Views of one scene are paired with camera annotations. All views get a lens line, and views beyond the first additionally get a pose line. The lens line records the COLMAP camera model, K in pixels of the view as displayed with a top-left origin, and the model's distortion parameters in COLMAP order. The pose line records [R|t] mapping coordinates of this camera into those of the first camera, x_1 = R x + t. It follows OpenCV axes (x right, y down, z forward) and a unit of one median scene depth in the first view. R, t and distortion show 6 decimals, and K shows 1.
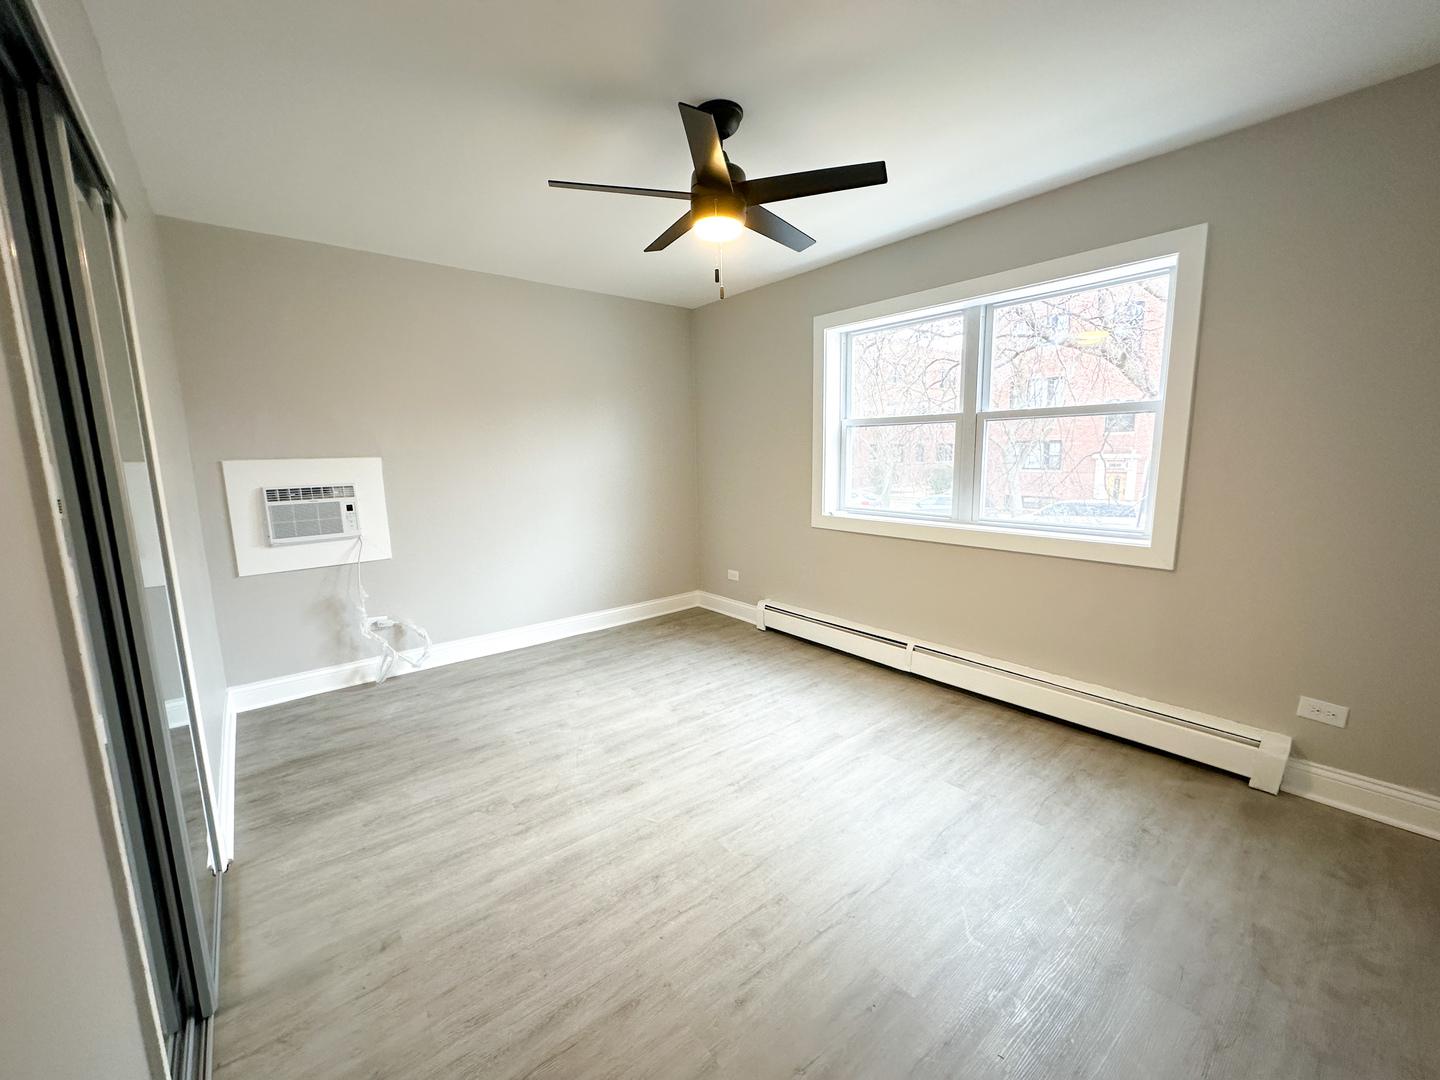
lens RADIAL K [[574.2, 0, 720.0], [0, 574.2, 540.0], [0, 0, 1]] dist [-0.000366, 0.000380]
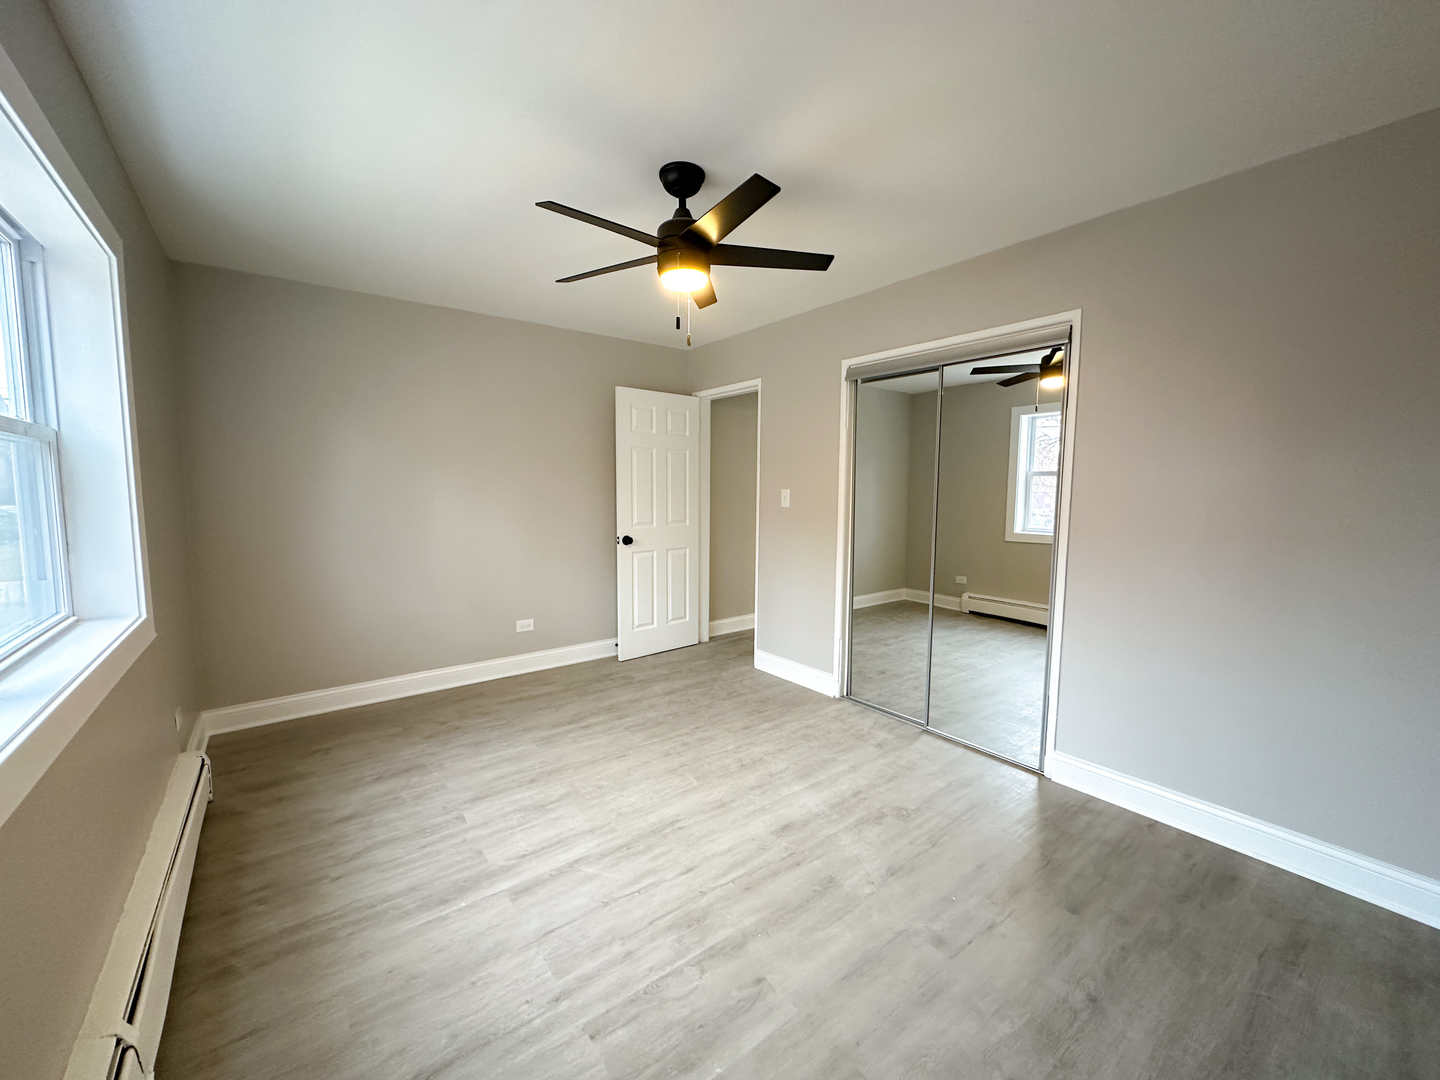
lens RADIAL K [[574.2, 0, 720.0], [0, 574.2, 540.0], [0, 0, 1]] dist [-0.000366, 0.000380]
pose [[-0.999314, 0.009611, 0.035761, -0.087229], [0.018042, 0.969719, 0.243556, -0.288606], [-0.032337, 0.244034, -0.969227, 1.824339]]
